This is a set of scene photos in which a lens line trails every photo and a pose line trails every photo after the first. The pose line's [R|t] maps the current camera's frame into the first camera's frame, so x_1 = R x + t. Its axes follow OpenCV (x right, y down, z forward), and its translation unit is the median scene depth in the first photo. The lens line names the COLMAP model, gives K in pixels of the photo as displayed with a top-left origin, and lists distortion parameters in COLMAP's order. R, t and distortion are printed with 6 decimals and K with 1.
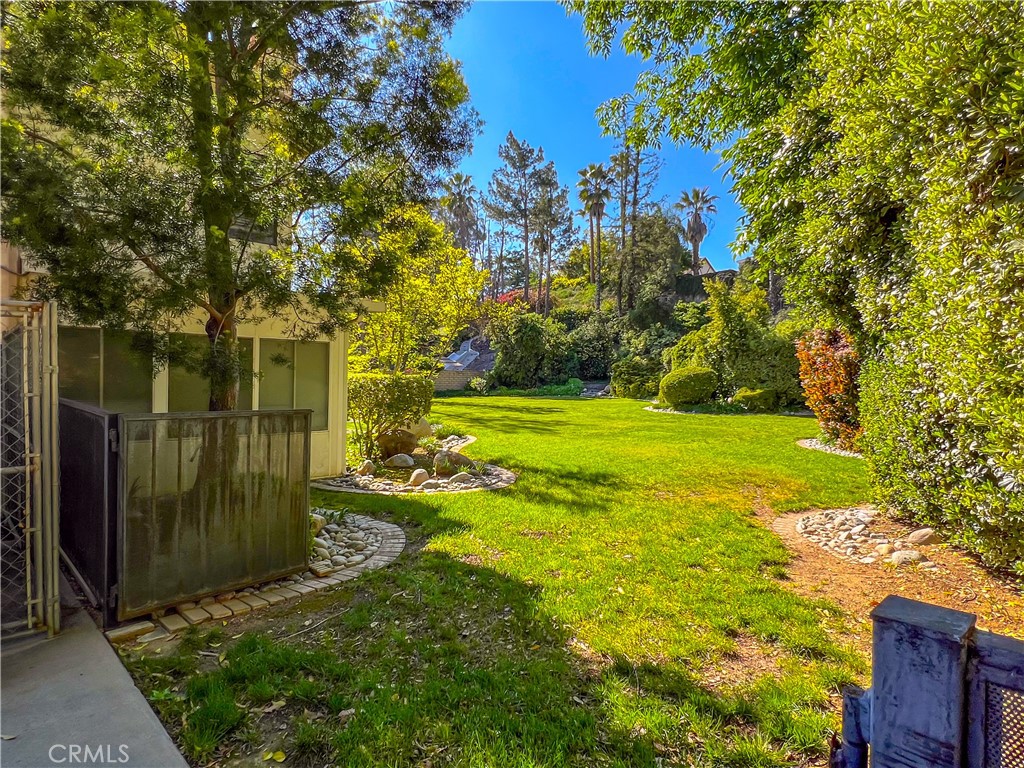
lens RADIAL K [[571.2, 0, 508.7], [0, 571.2, 401.9], [0, 0, 1]] dist [-0.000742, -0.000530]
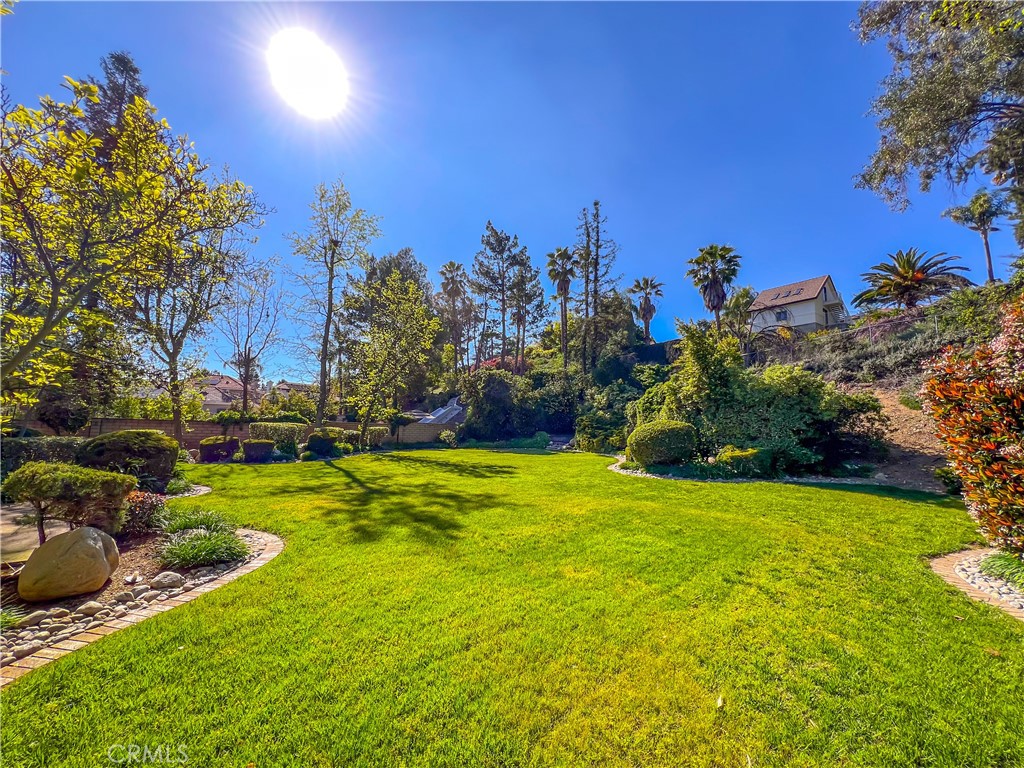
lens RADIAL K [[429.7, 0, 511.6], [0, 429.7, 389.0], [0, 0, 1]] dist [-0.003878, -0.000321]
pose [[0.999826, 0.009941, 0.015762, 0.044892], [-0.007693, 0.990575, -0.136752, -0.009937], [-0.016973, 0.136607, 0.990480, 0.197882]]
